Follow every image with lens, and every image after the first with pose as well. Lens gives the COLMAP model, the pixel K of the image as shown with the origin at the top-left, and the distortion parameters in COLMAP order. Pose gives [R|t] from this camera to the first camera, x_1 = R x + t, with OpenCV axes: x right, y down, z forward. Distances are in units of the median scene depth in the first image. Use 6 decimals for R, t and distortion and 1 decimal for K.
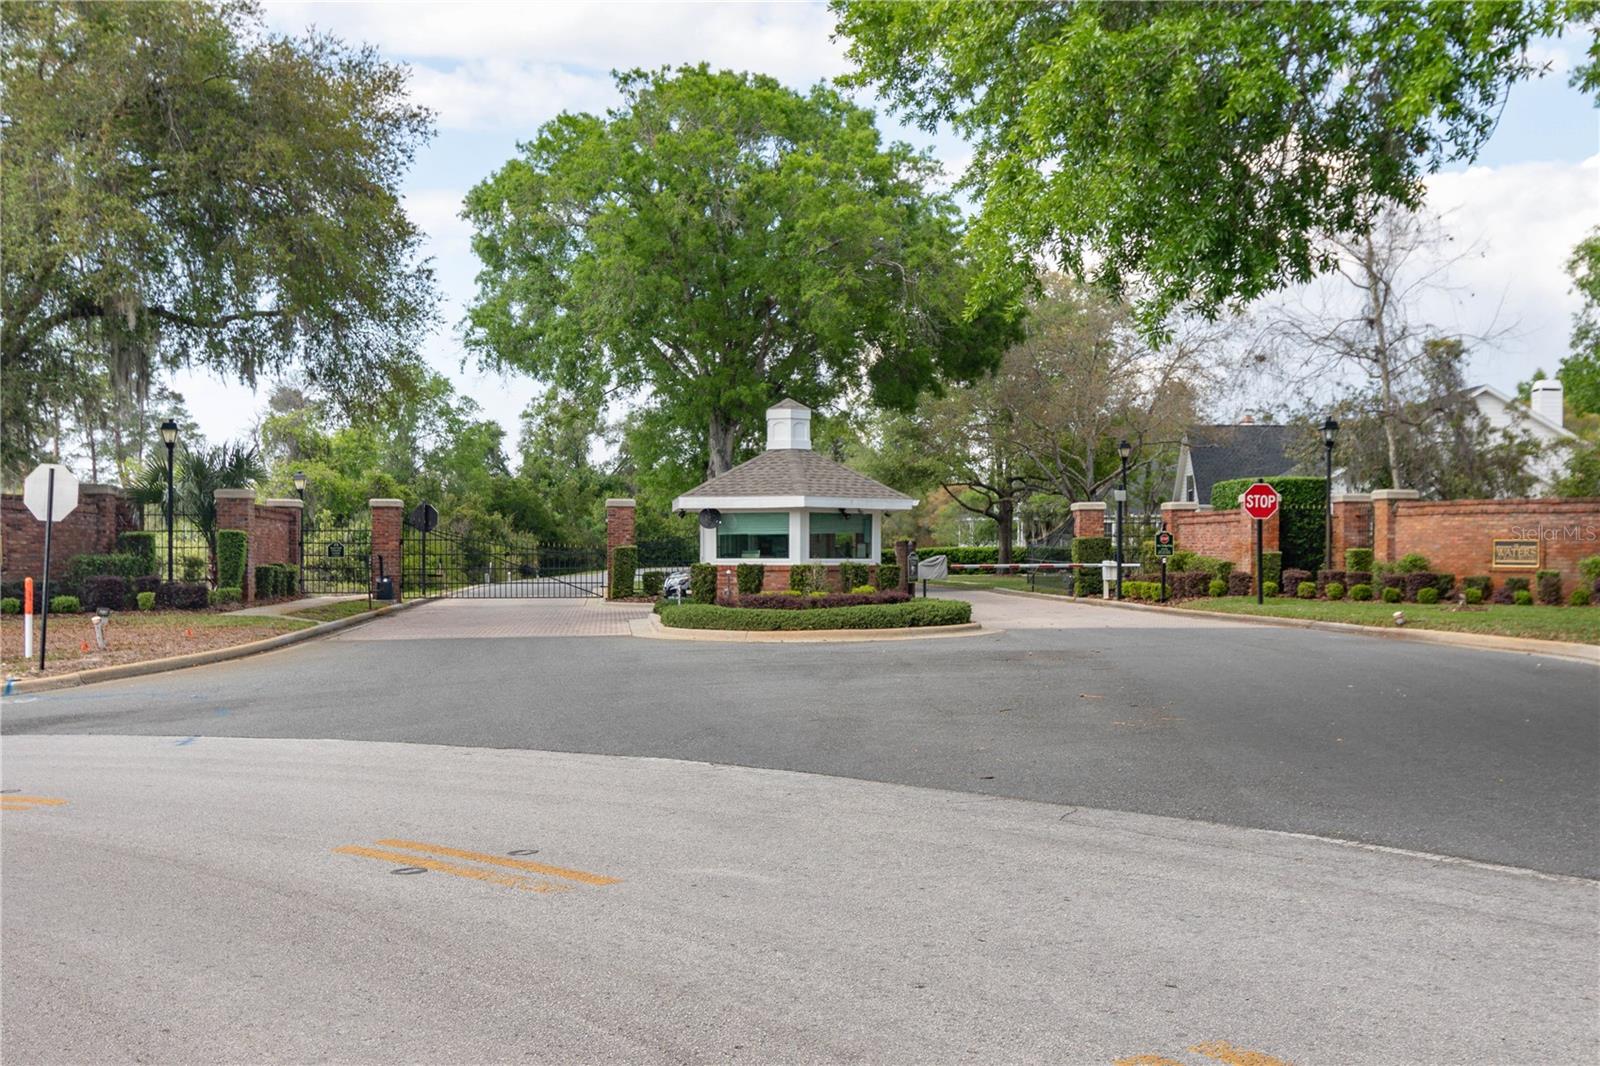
lens RADIAL K [[1798.2, 0, 800.6], [0, 1798.2, 558.5], [0, 0, 1]] dist [-0.005912, -0.000968]
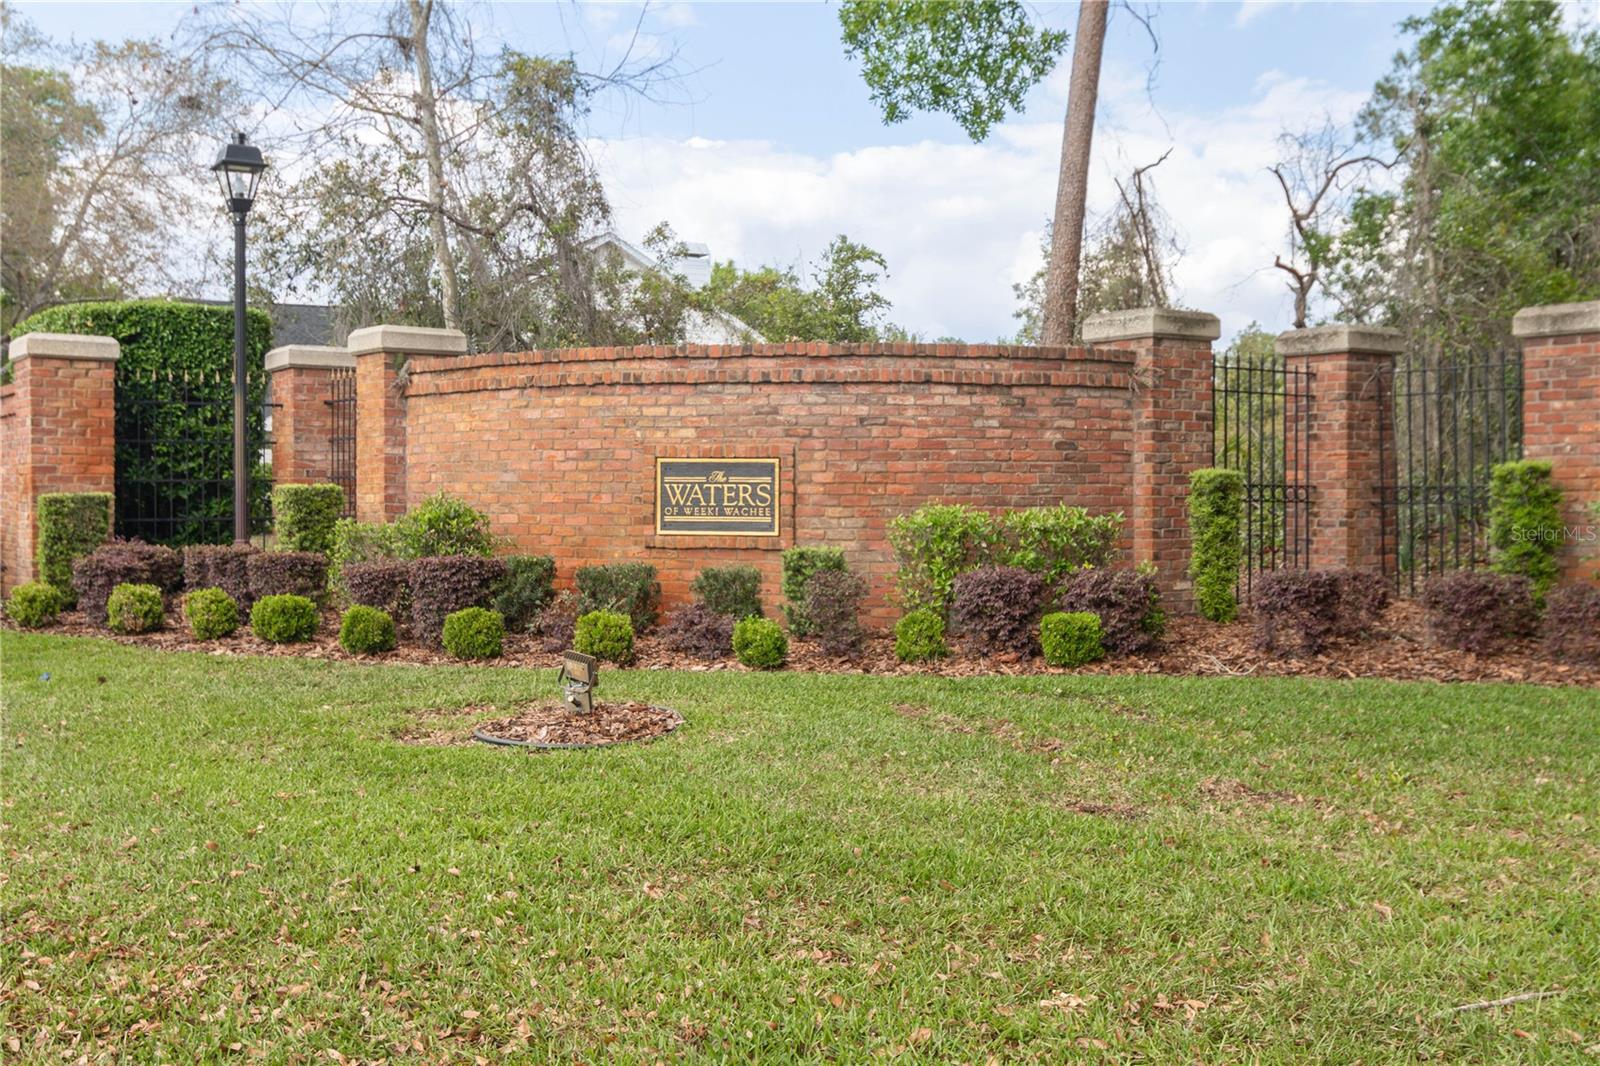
lens RADIAL K [[1798.2, 0, 800.6], [0, 1798.2, 558.5], [0, 0, 1]] dist [-0.005912, -0.000968]
pose [[0.888770, -0.018719, 0.457971, 0.242981], [0.002547, 0.999352, 0.035904, -0.003336], [-0.458346, -0.030744, 0.888242, 0.658329]]
